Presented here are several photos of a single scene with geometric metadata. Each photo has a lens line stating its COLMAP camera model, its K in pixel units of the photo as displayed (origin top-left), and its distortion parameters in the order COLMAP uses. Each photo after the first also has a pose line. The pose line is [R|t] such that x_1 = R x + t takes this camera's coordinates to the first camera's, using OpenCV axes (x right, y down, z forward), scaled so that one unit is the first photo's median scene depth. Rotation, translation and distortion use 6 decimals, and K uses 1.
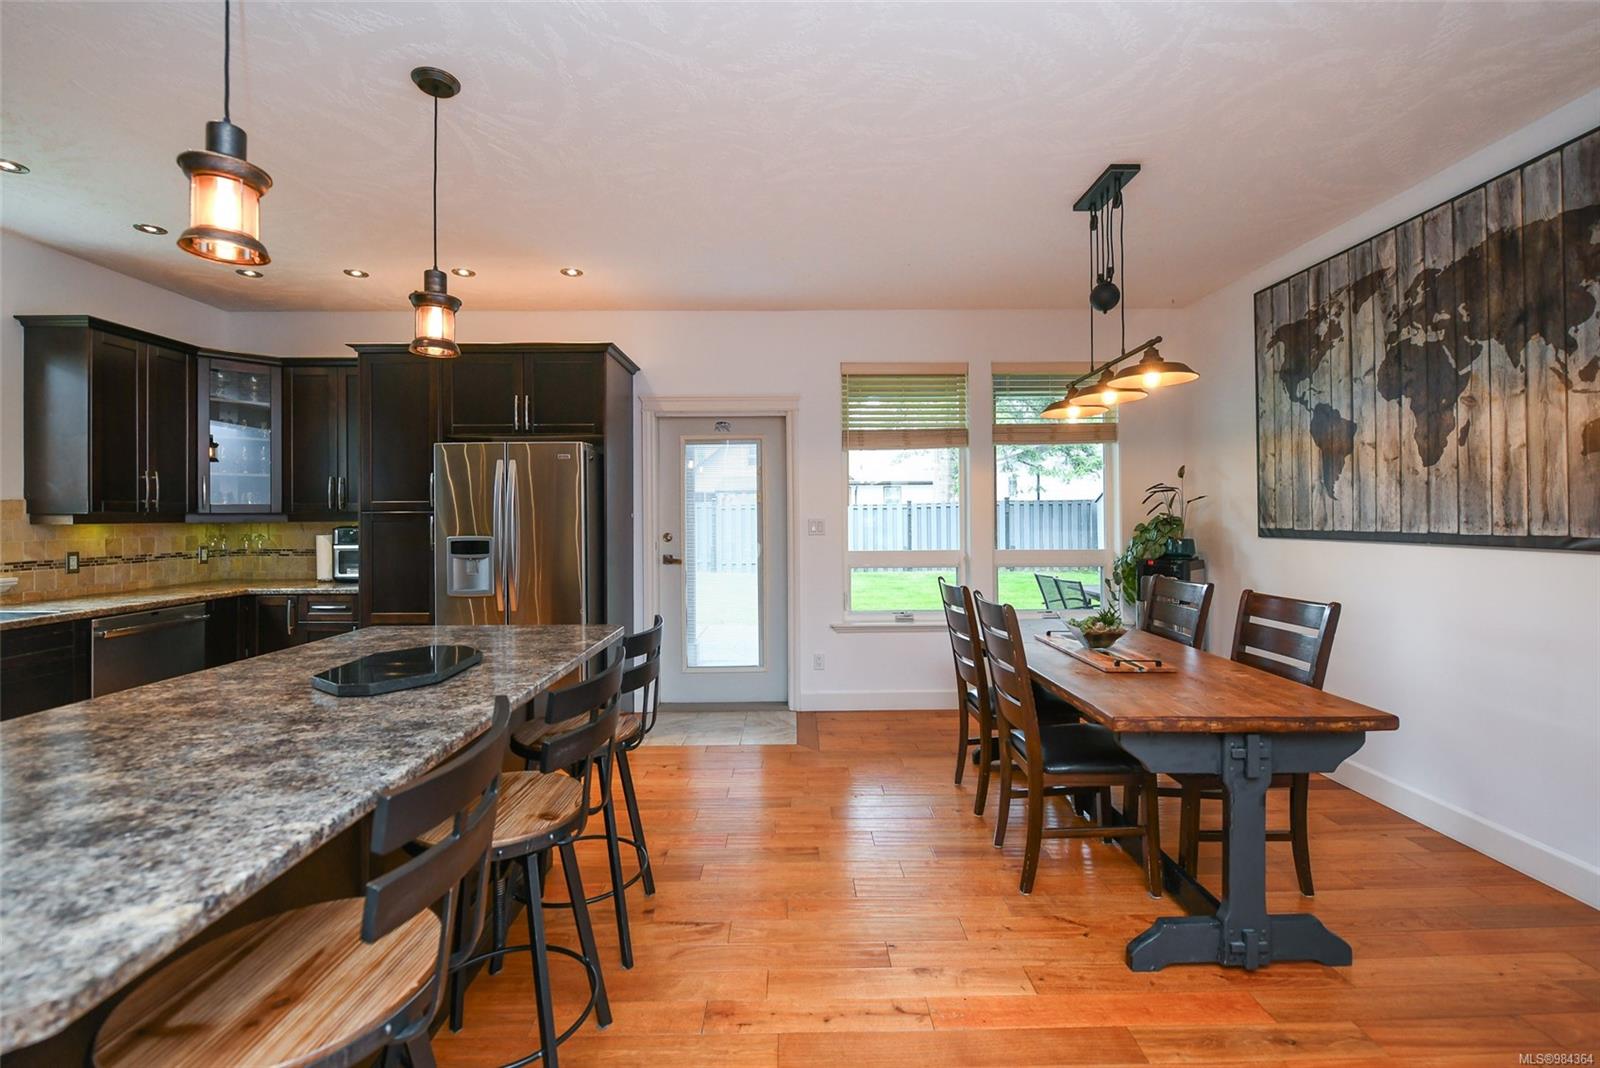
lens RADIAL K [[665.6, 0, 805.0], [0, 665.6, 513.7], [0, 0, 1]] dist [-0.003316, -0.004330]
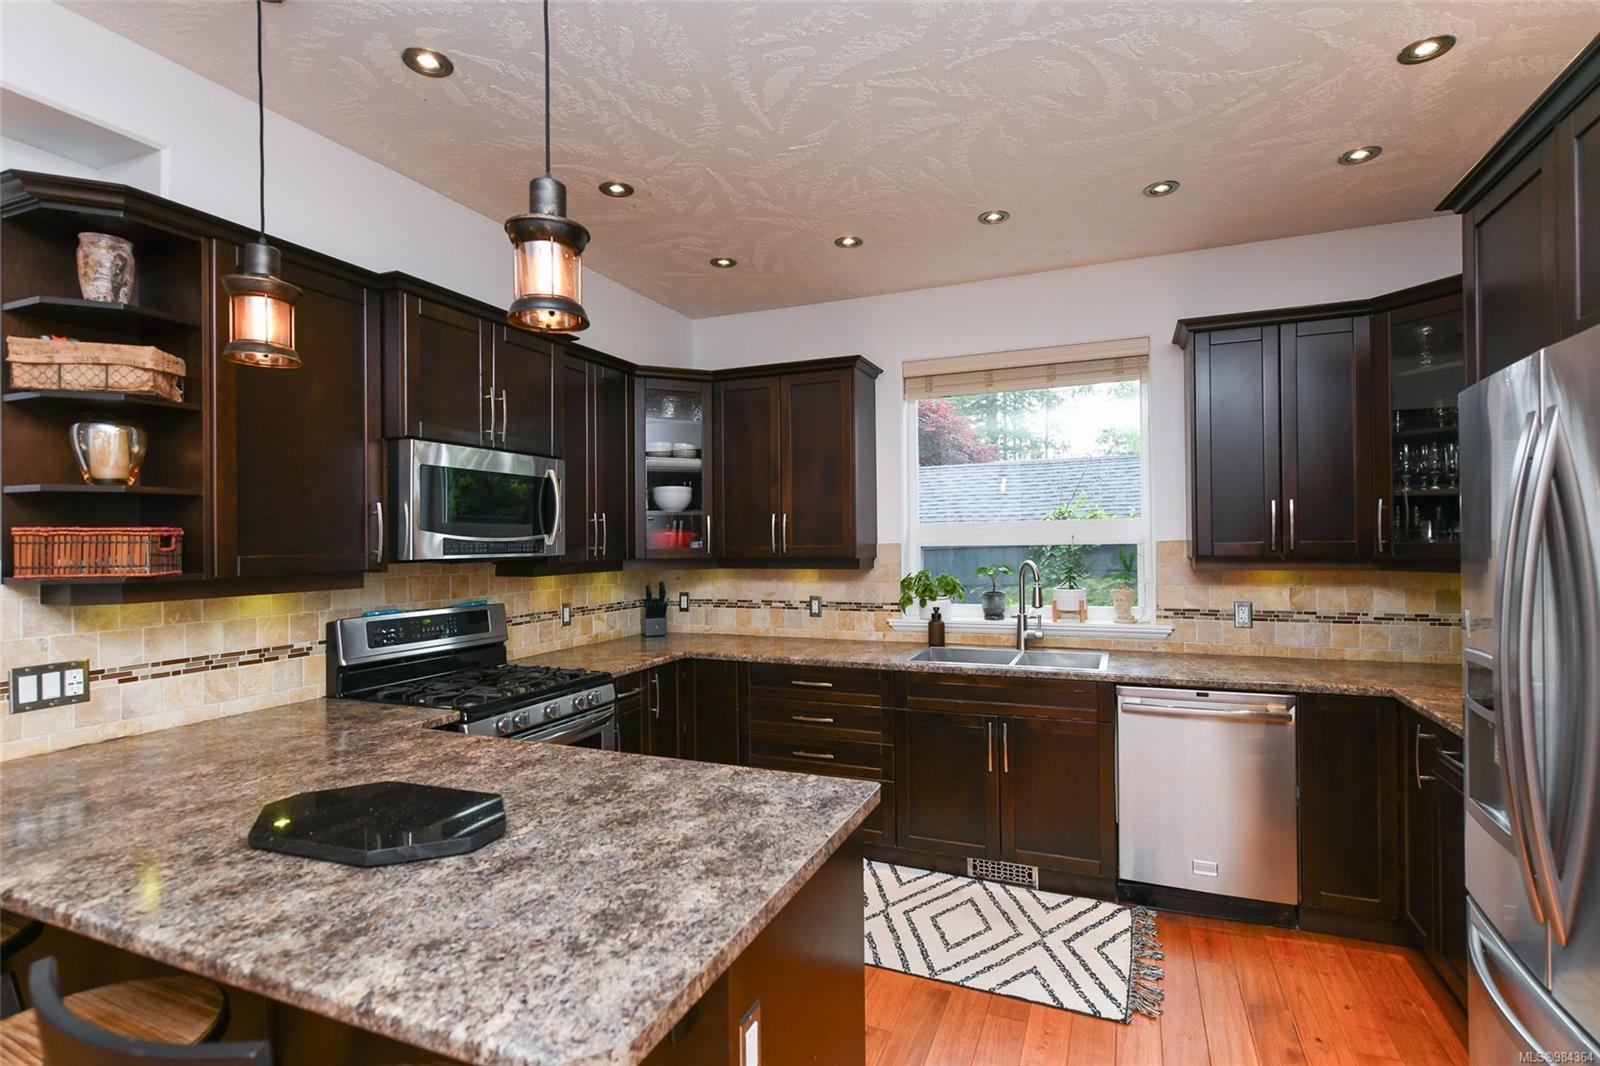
lens RADIAL K [[760.4, 0, 817.3], [0, 760.4, 536.4], [0, 0, 1]] dist [0.007151, -0.003220]
pose [[-0.390137, 0.005248, -0.920742, -0.025083], [0.014849, 0.999890, -0.000593, -0.030040], [0.920637, -0.013903, -0.390172, 0.845115]]
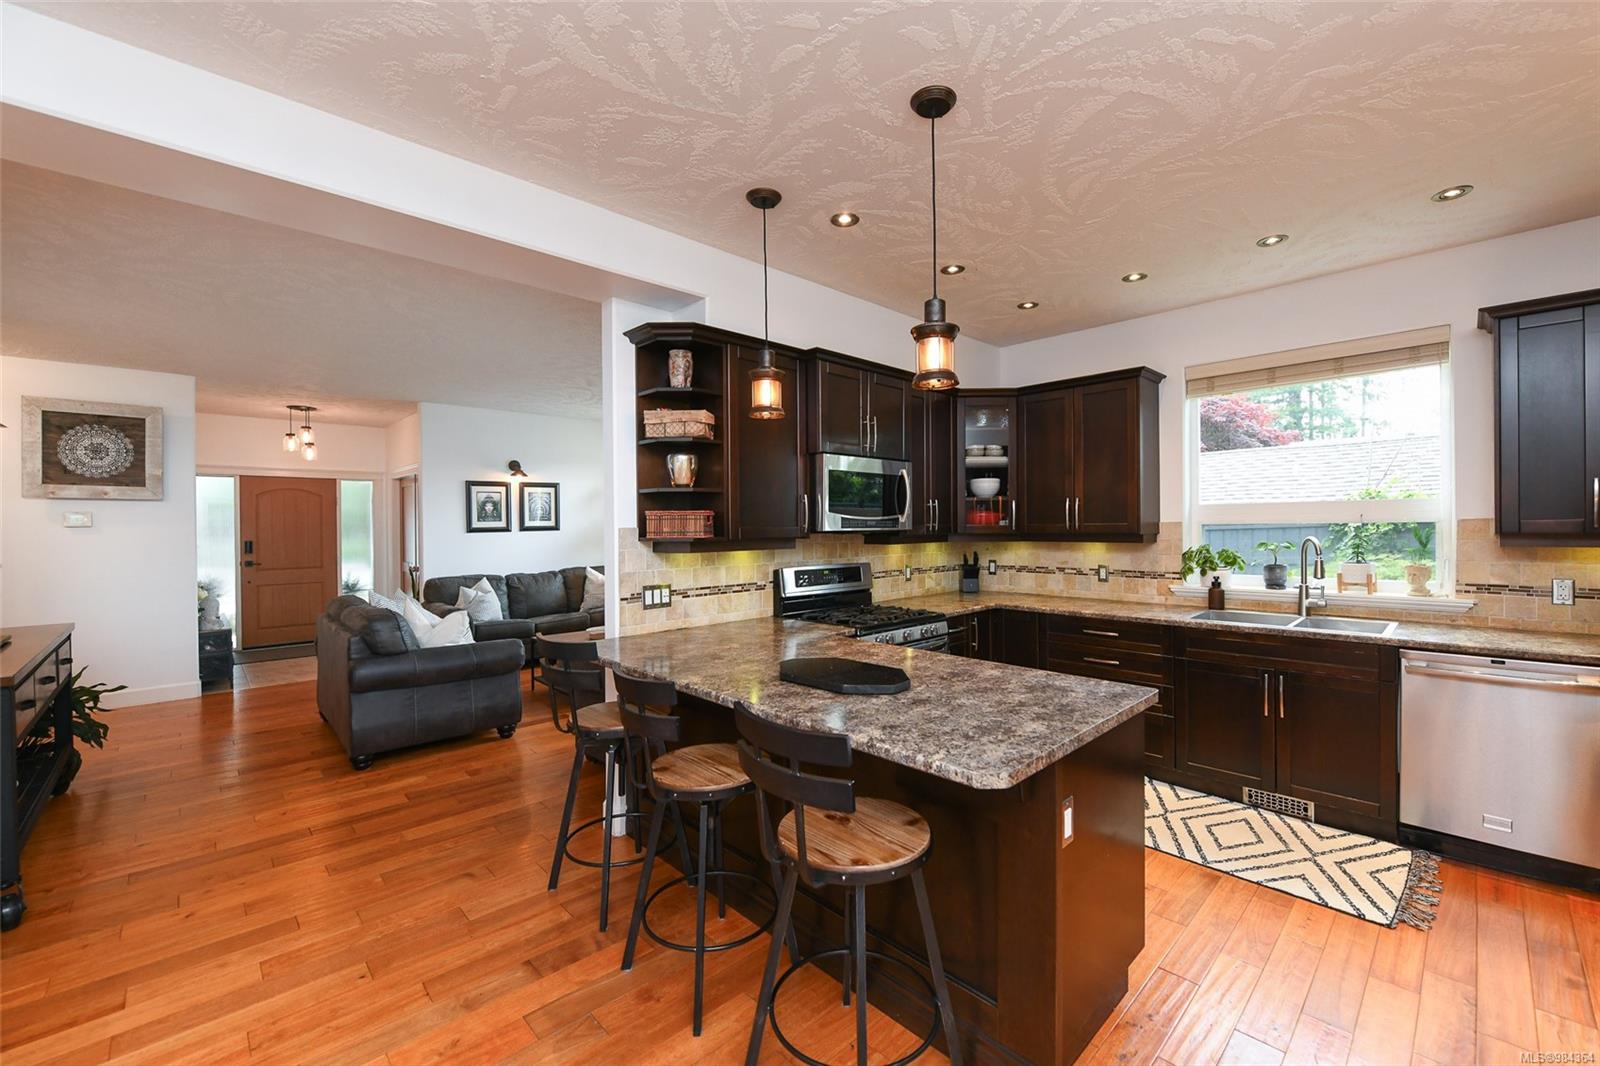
lens RADIAL K [[648.1, 0, 821.1], [0, 648.1, 529.2], [0, 0, 1]] dist [-0.002951, -0.003673]
pose [[-0.722856, 0.017278, -0.690782, 0.120559], [0.015271, 0.999843, 0.009028, -0.025659], [0.690830, -0.004023, -0.723006, 0.898325]]
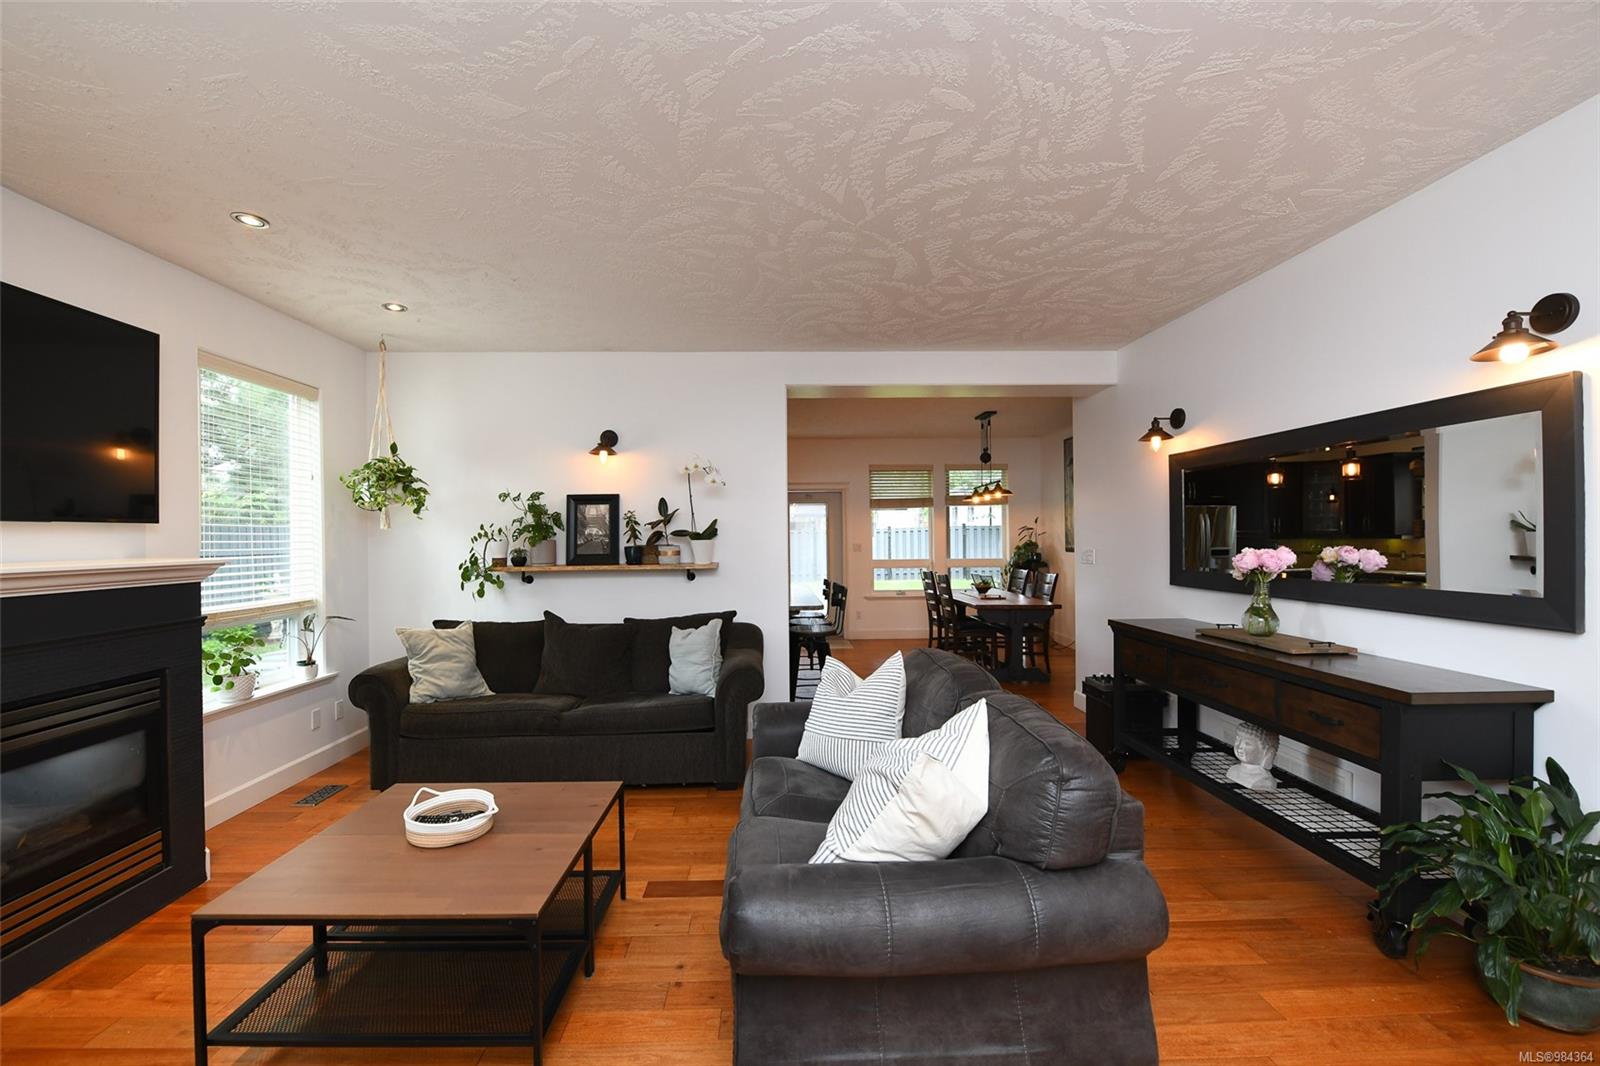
lens RADIAL K [[648.1, 0, 784.6], [0, 648.1, 536.0], [0, 0, 1]] dist [-0.002951, -0.003673]
pose [[0.999905, -0.002369, 0.013568, -0.280022], [0.002302, 0.999985, 0.004995, -0.031005], [-0.013580, -0.004963, 0.999895, -1.162756]]
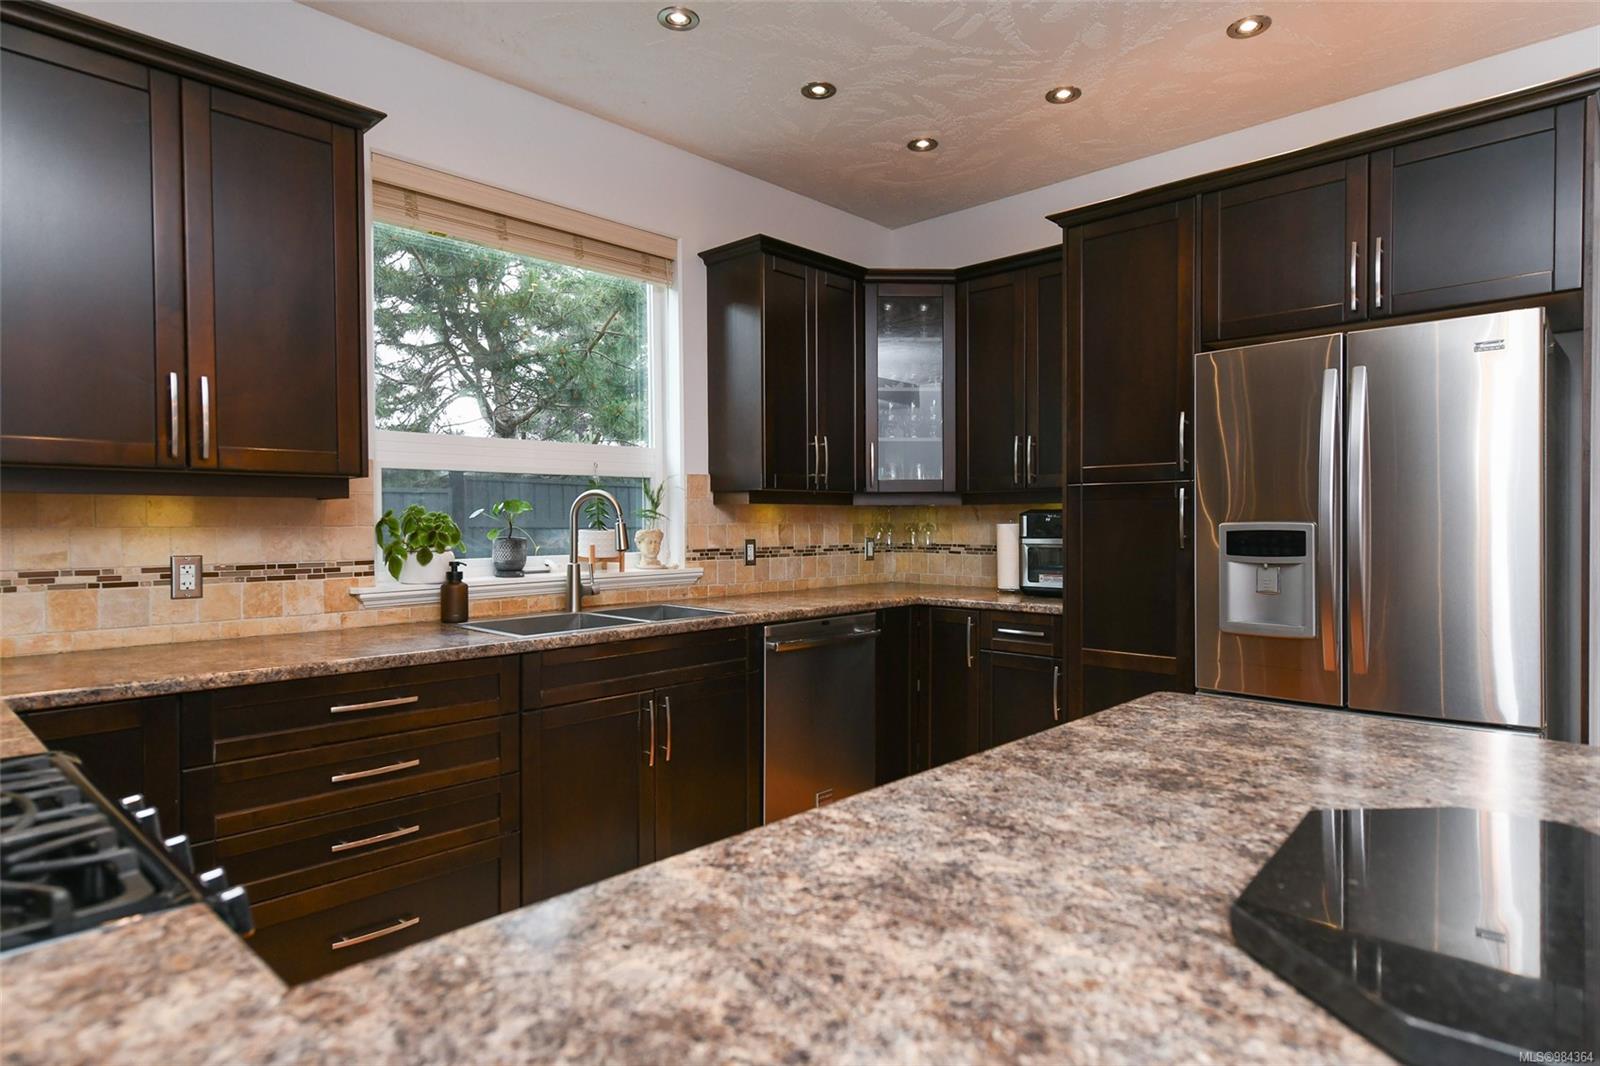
lens RADIAL K [[899.5, 0, 825.6], [0, 899.5, 529.2], [0, 0, 1]] dist [0.015127, -0.001532]
pose [[0.723402, 0.008375, -0.690377, -0.268411], [0.001563, 0.999904, 0.013768, 0.029226], [0.690426, -0.011039, 0.723319, 0.251747]]
